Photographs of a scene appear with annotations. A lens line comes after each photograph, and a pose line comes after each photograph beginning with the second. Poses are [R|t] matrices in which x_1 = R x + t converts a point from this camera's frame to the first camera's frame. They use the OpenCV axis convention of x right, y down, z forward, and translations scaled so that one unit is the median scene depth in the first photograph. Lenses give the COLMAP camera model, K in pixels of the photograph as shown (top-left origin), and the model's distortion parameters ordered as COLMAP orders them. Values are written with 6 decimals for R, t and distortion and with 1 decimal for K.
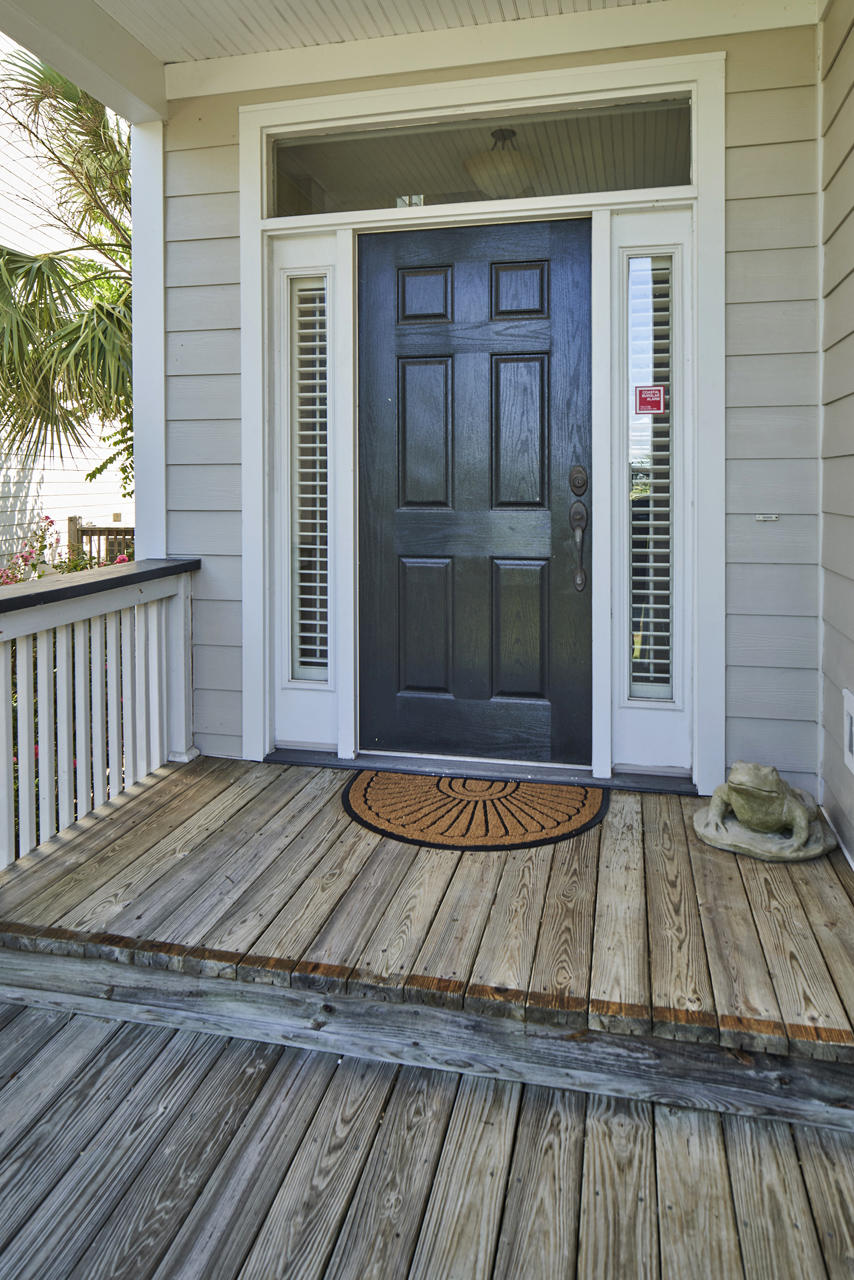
lens RADIAL K [[851.2, 0, 427.0], [0, 851.2, 640.0], [0, 0, 1]] dist [0.001380, 0.001190]
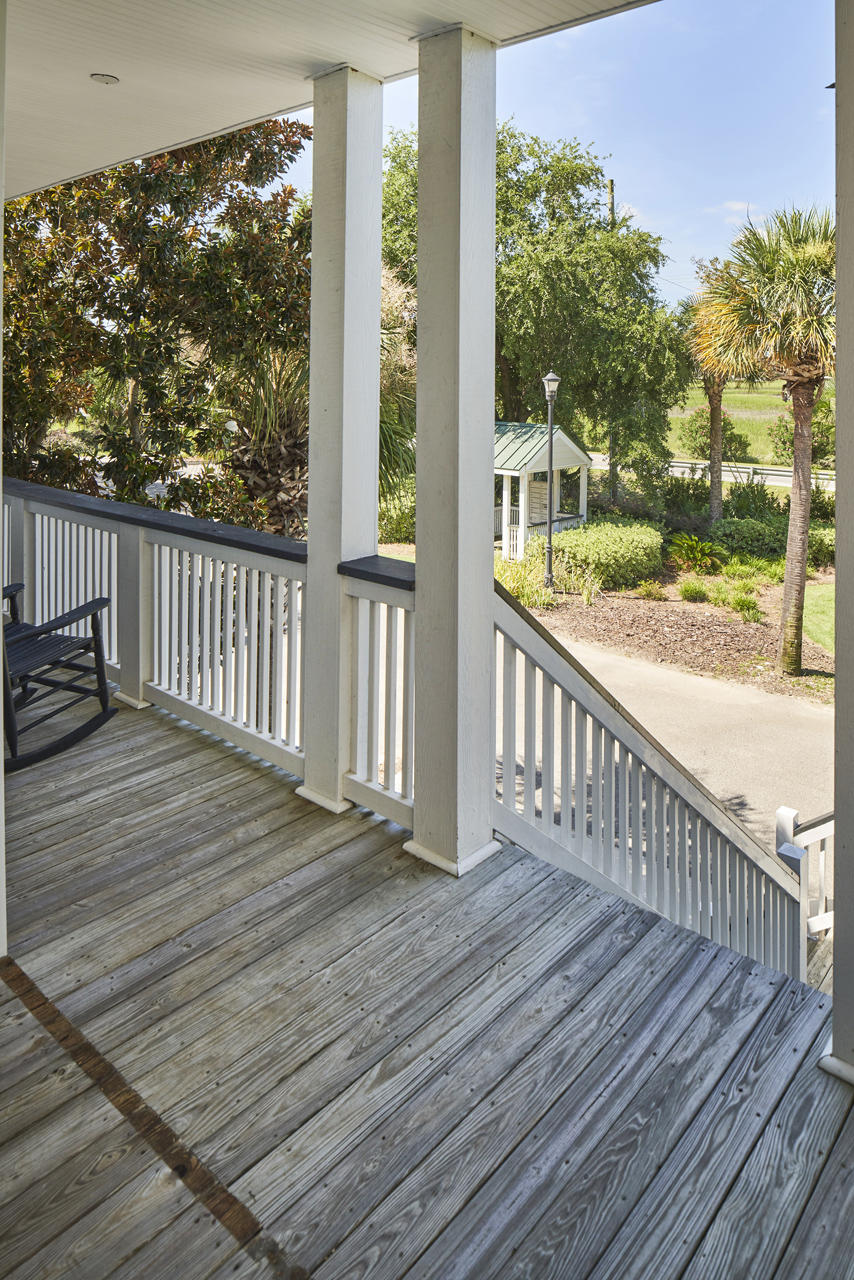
lens RADIAL K [[819.2, 0, 452.5], [0, 819.2, 652.1], [0, 0, 1]] dist [0.005332, 0.003539]
pose [[-0.886633, -0.163135, 0.432746, -0.496542], [0.071802, 0.875816, 0.477274, -0.505351], [-0.456866, 0.454239, -0.764814, 1.410007]]
